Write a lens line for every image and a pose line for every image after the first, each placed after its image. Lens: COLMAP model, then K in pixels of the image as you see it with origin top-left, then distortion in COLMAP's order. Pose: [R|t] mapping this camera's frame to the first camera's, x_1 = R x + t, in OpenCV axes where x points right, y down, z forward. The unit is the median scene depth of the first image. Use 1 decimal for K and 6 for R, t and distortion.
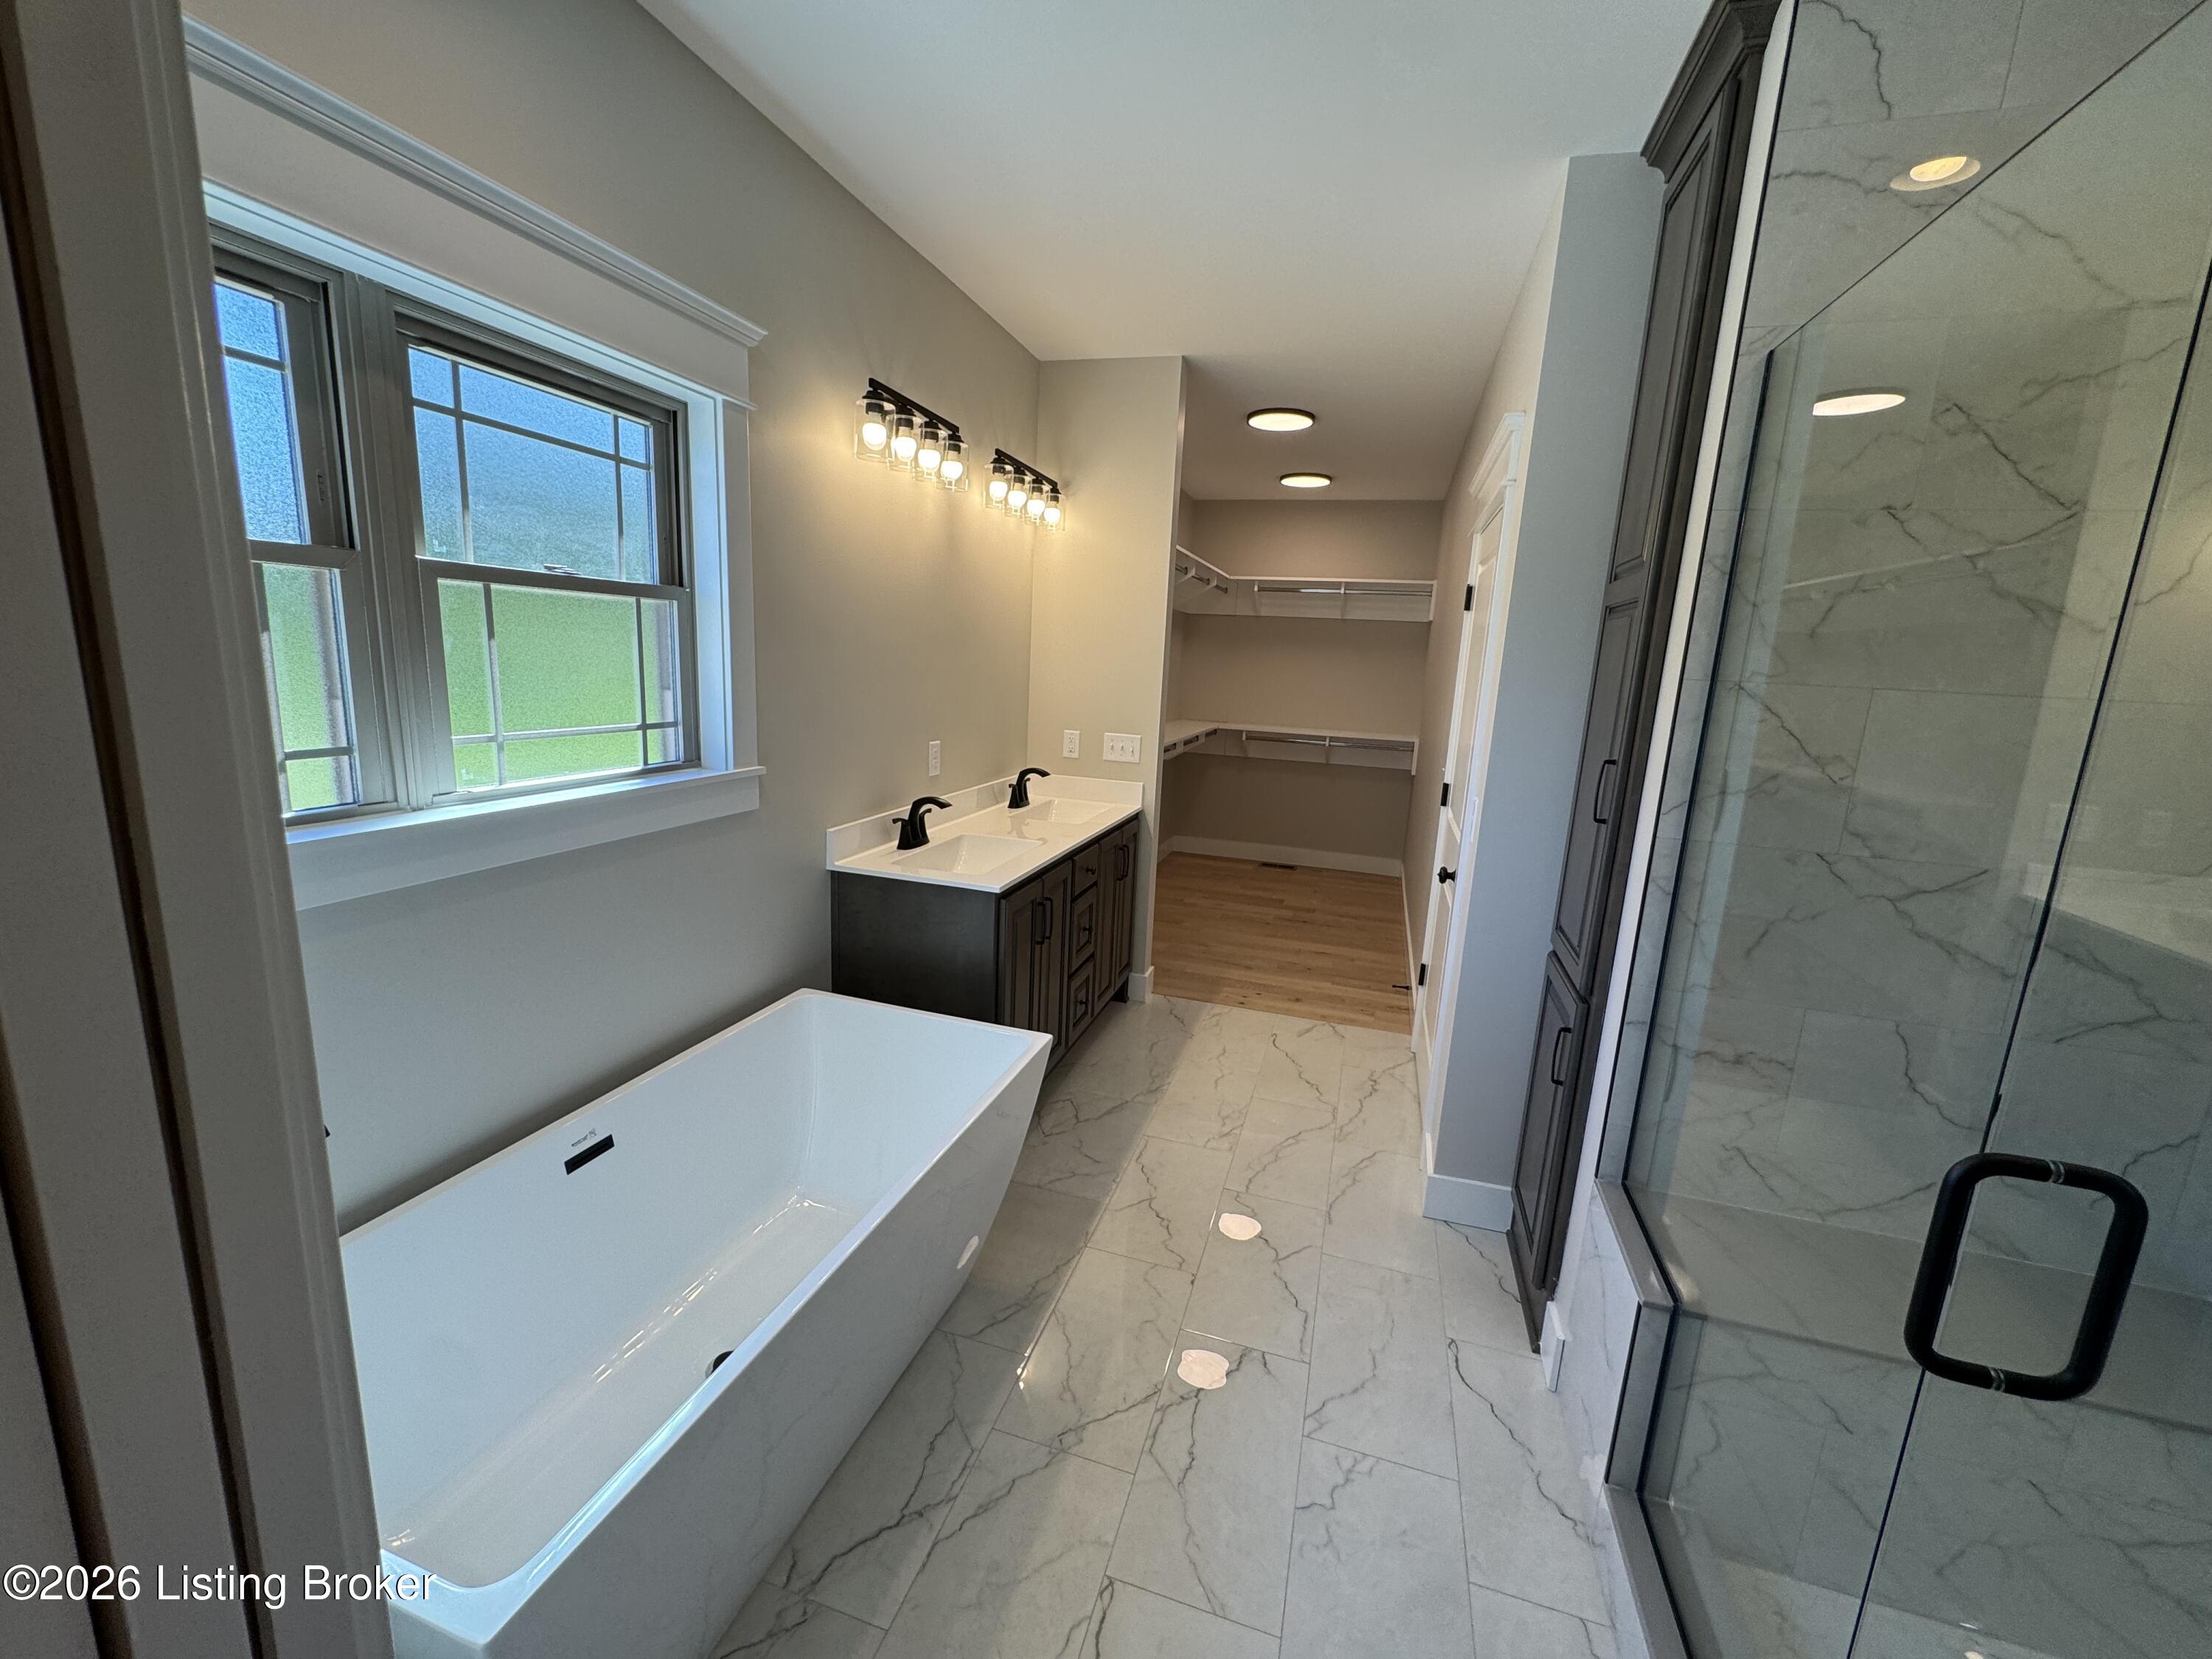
lens RADIAL K [[881.9, 0, 1104.0], [0, 881.9, 826.5], [0, 0, 1]] dist [-0.002330, 0.000117]
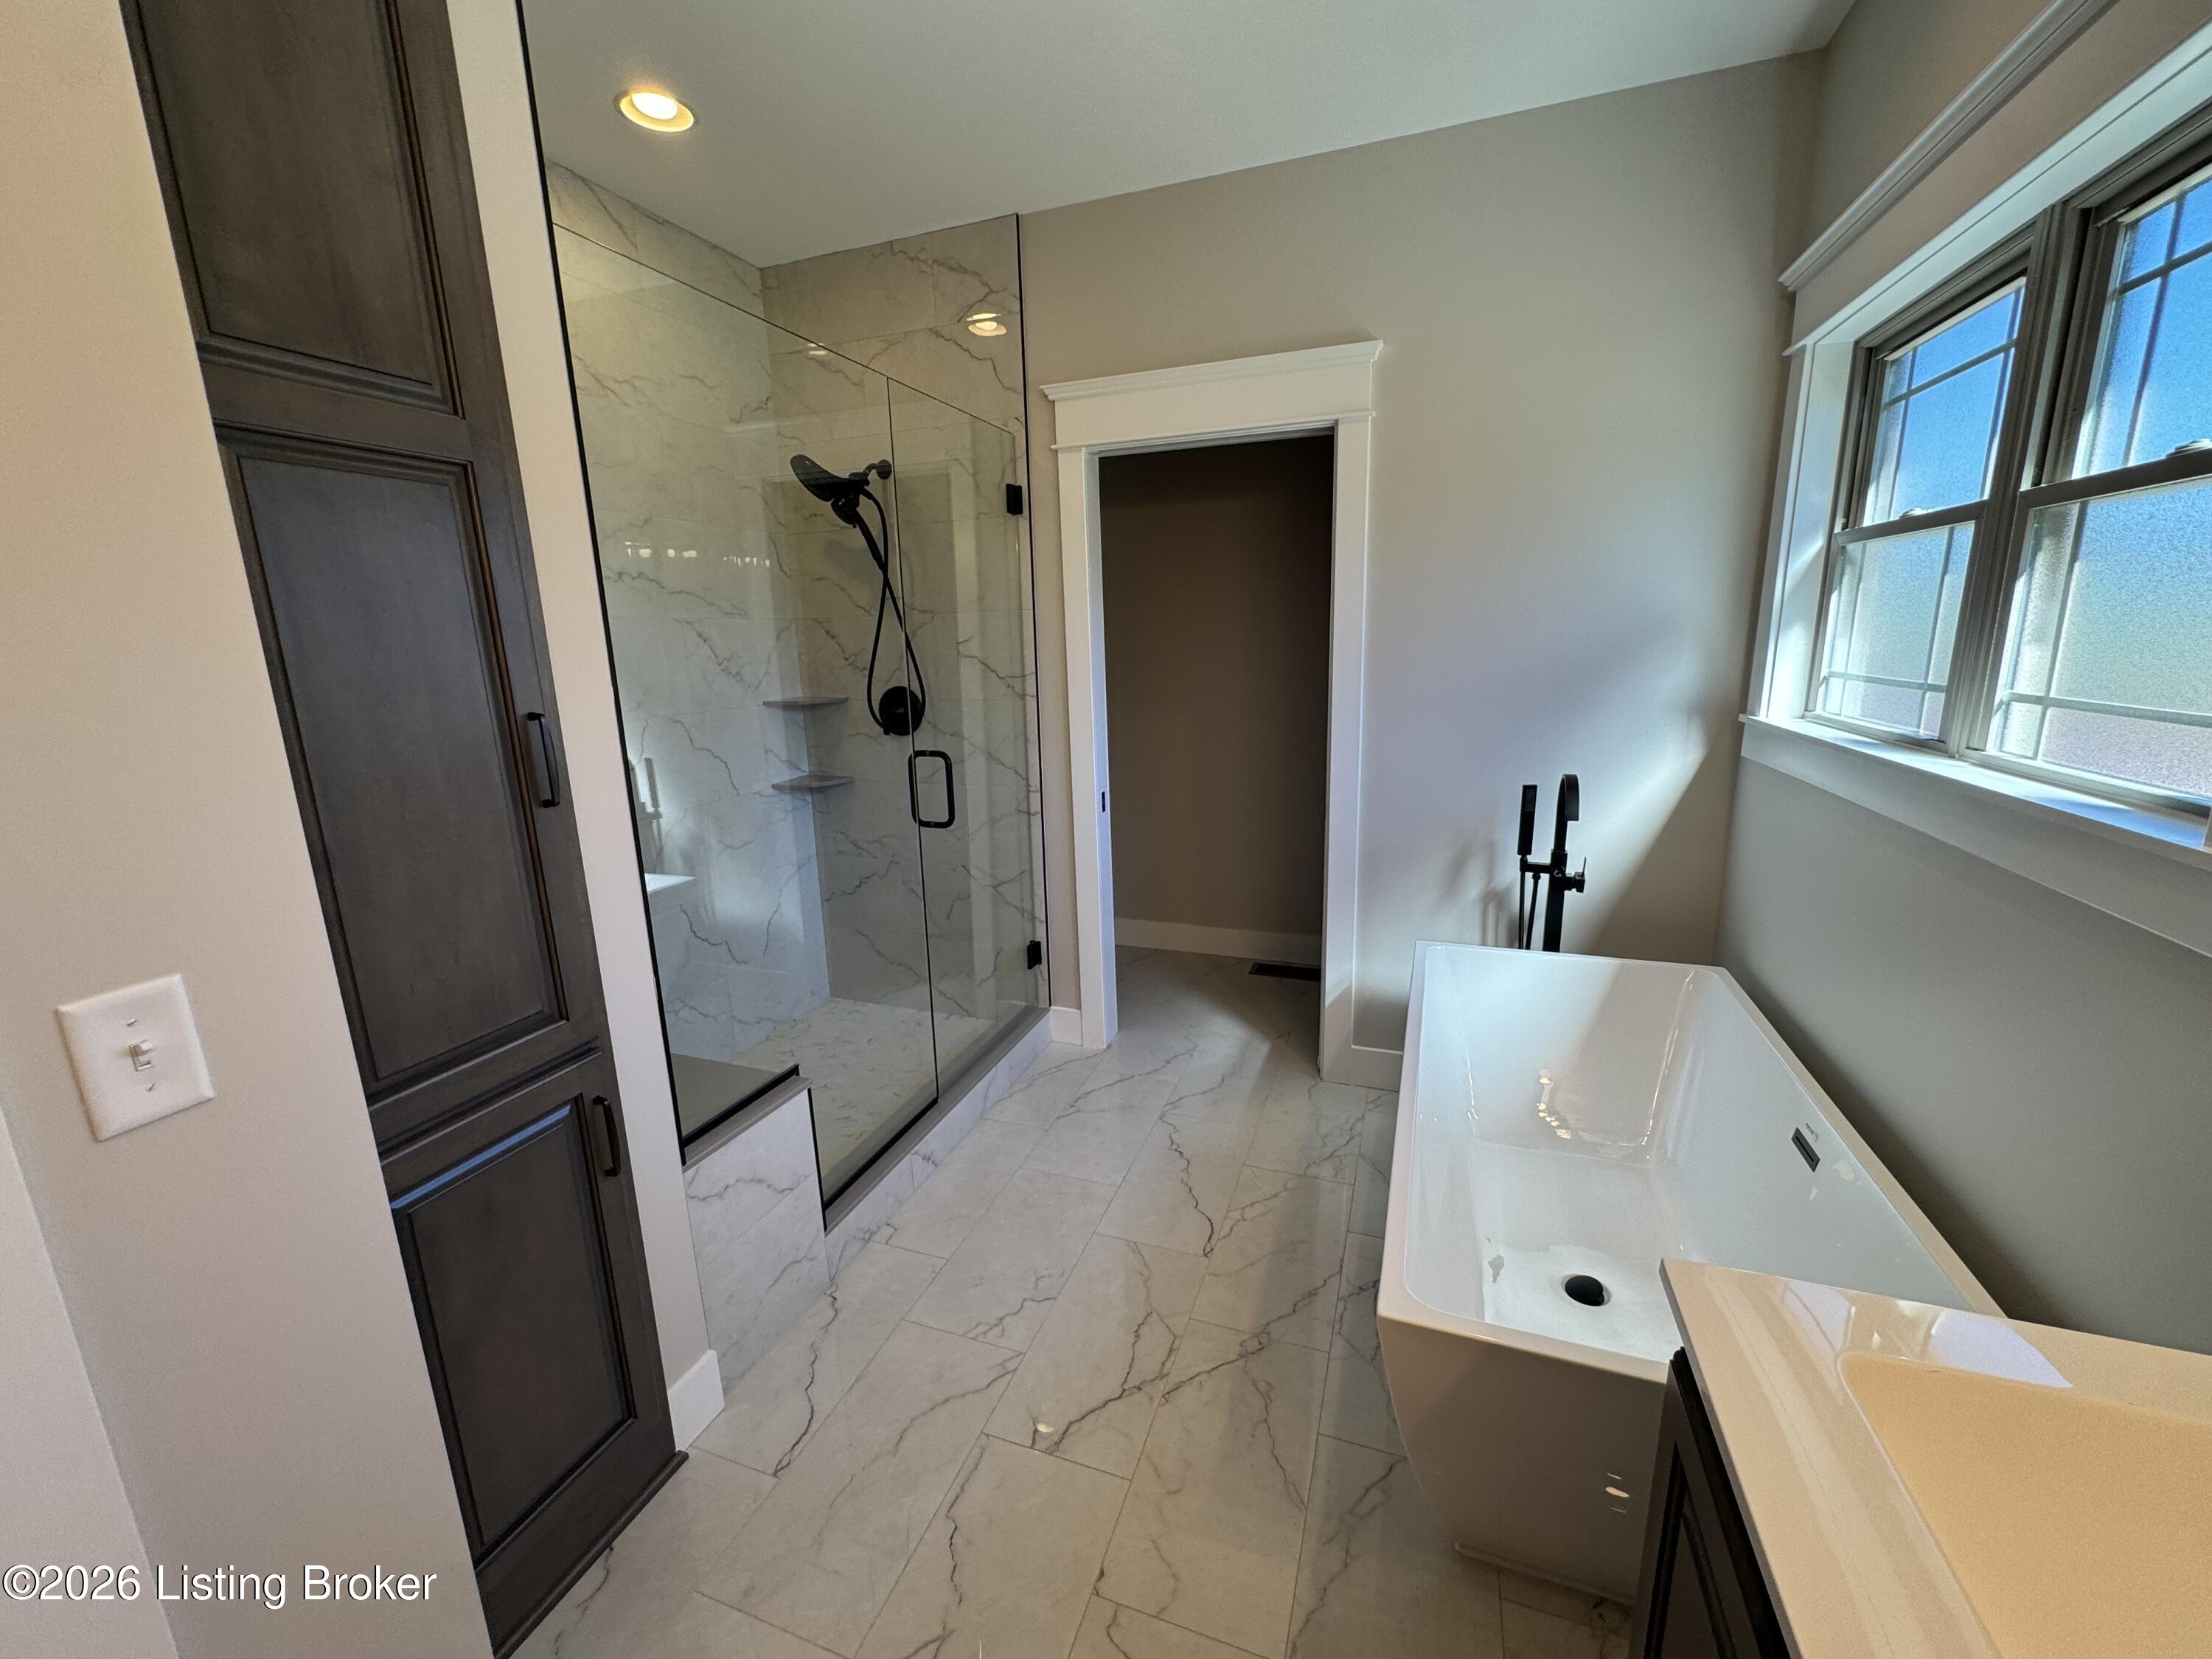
lens RADIAL K [[881.9, 0, 1104.0], [0, 881.9, 826.5], [0, 0, 1]] dist [-0.002330, 0.000117]
pose [[-0.998633, -0.028714, 0.043666, 0.062947], [-0.008935, 0.917047, 0.398679, -0.165444], [-0.051491, 0.397744, -0.916051, 0.991778]]
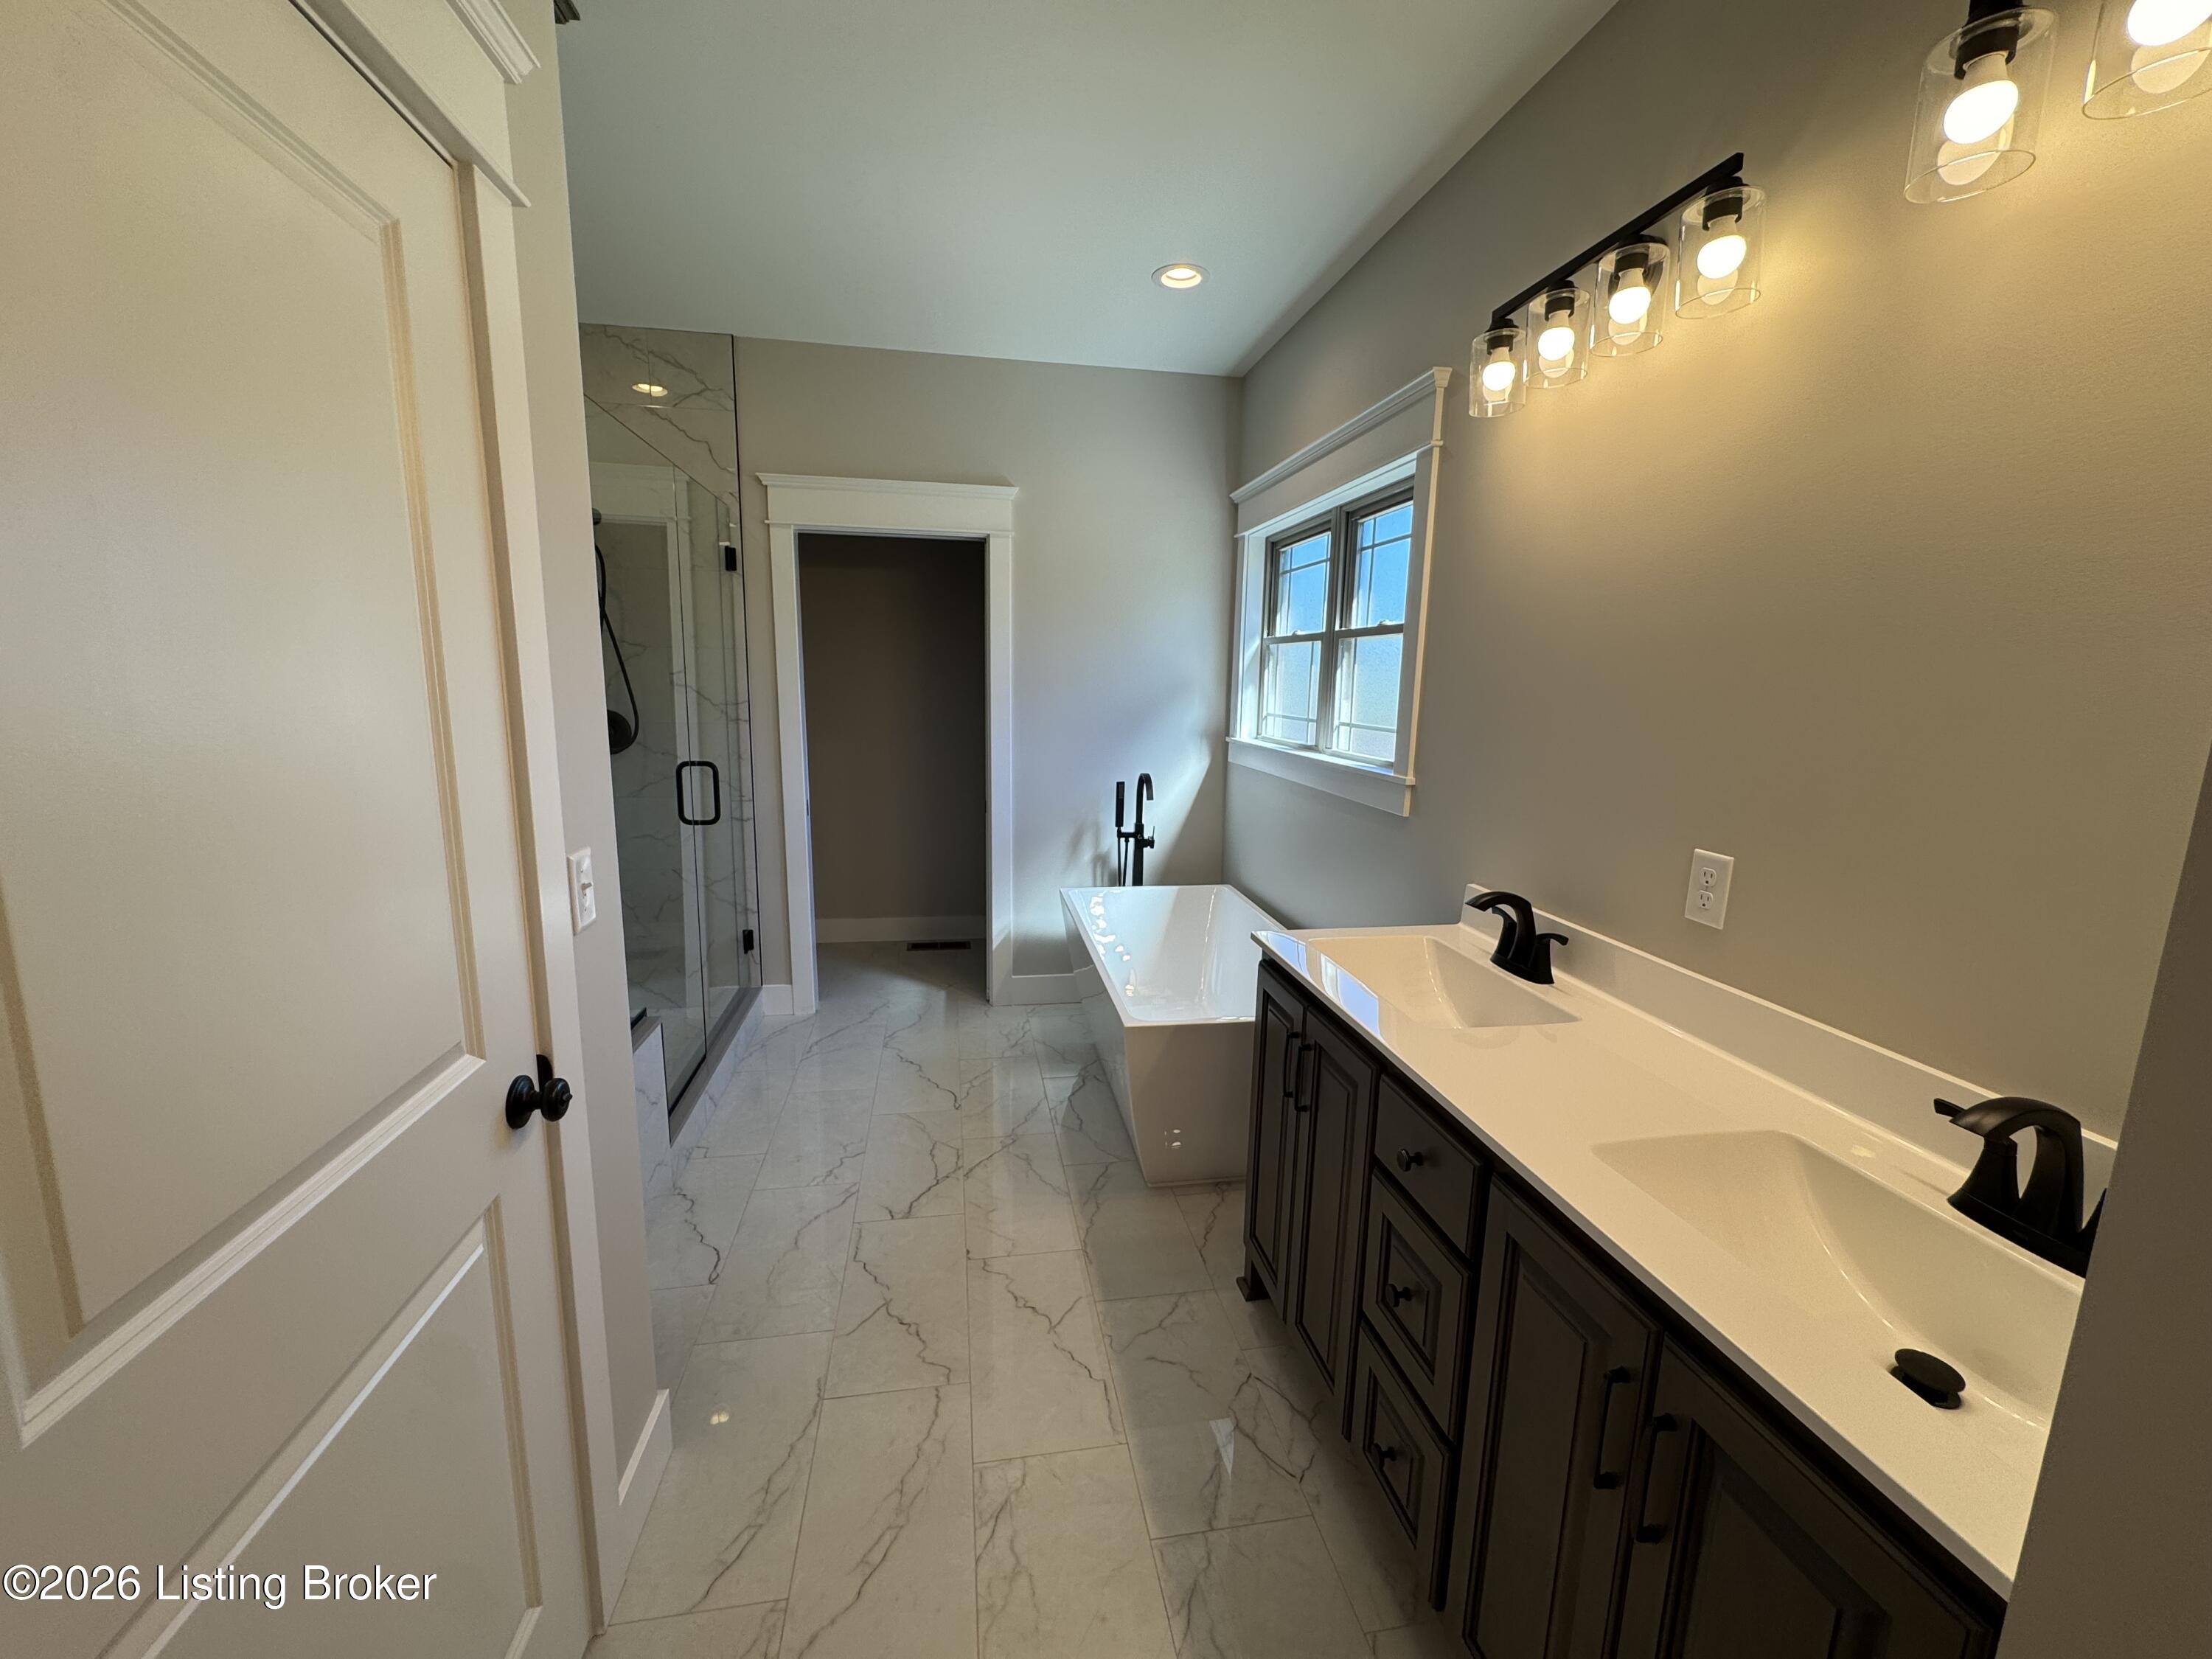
lens RADIAL K [[881.9, 0, 1104.0], [0, 881.9, 826.5], [0, 0, 1]] dist [-0.002330, 0.000117]
pose [[-0.886278, 0.014038, -0.462940, 0.311116], [-0.148036, 0.938522, 0.311869, -0.210944], [0.438857, 0.344934, -0.829713, 1.270436]]
